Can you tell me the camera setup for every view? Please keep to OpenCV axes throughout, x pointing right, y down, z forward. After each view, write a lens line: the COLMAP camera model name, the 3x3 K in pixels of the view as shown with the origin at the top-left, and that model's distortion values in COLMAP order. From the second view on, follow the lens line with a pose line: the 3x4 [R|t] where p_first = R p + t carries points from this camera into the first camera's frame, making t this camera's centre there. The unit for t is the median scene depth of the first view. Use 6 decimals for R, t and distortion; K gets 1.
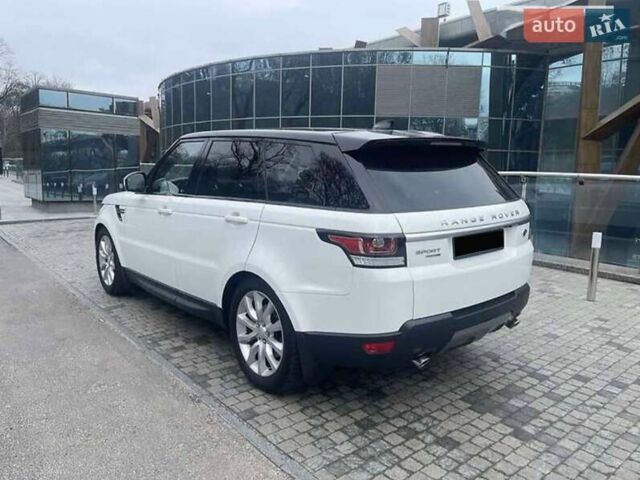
lens RADIAL K [[491.9, 0, 319.2], [0, 491.9, 235.6], [0, 0, 1]] dist [0.053417, -0.044690]
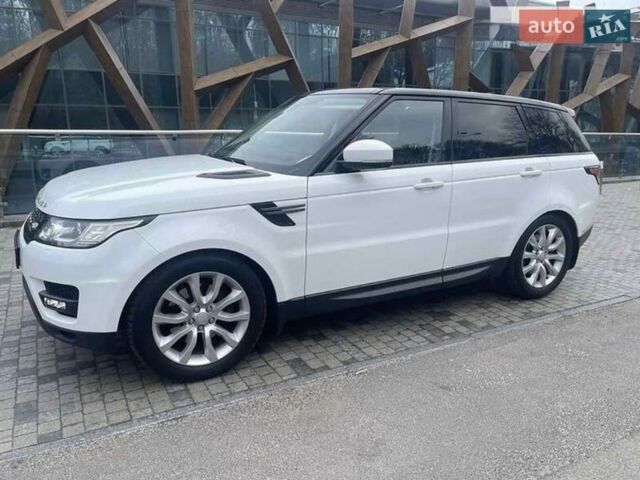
lens RADIAL K [[491.9, 0, 323.7], [0, 491.9, 241.1], [0, 0, 1]] dist [0.053417, -0.044690]
pose [[0.180392, -0.231280, 0.956017, -1.466250], [0.137356, 0.968362, 0.208348, -0.196071], [-0.973957, 0.093730, 0.206452, 1.277615]]
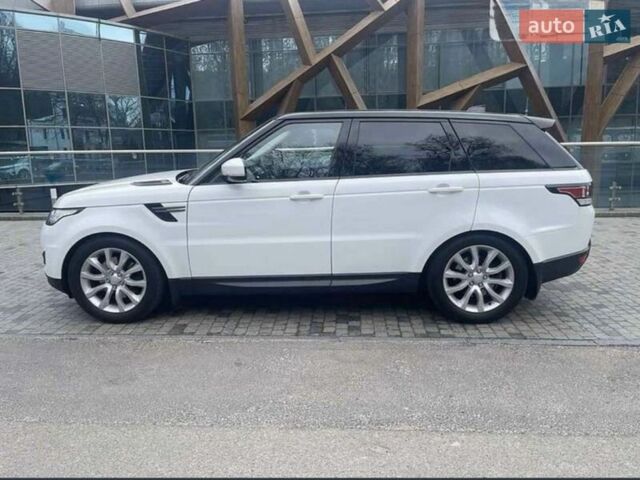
lens RADIAL K [[491.9, 0, 316.3], [0, 491.9, 230.5], [0, 0, 1]] dist [0.053417, -0.044690]
pose [[0.681962, -0.155744, 0.714613, -1.244457], [0.132928, 0.987185, 0.088294, -0.083632], [-0.719206, 0.034779, 0.693925, 0.422695]]
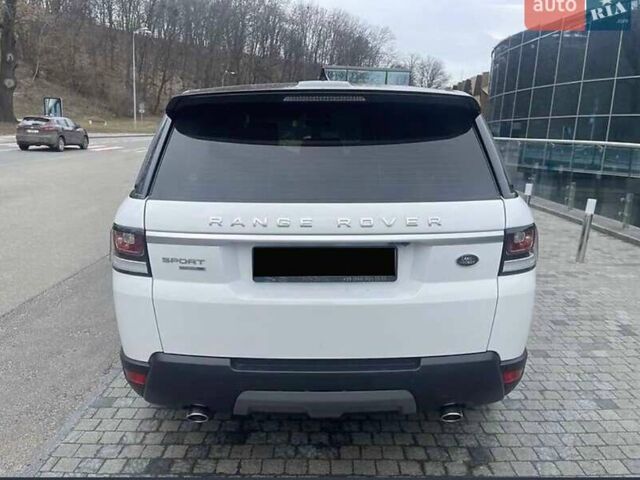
lens RADIAL K [[491.9, 0, 322.1], [0, 491.9, 242.6], [0, 0, 1]] dist [0.053417, -0.044690]
pose [[0.771196, 0.145003, -0.619864, 0.635738], [-0.105759, 0.989365, 0.099860, -0.065289], [0.627751, -0.011455, 0.778330, 0.480474]]
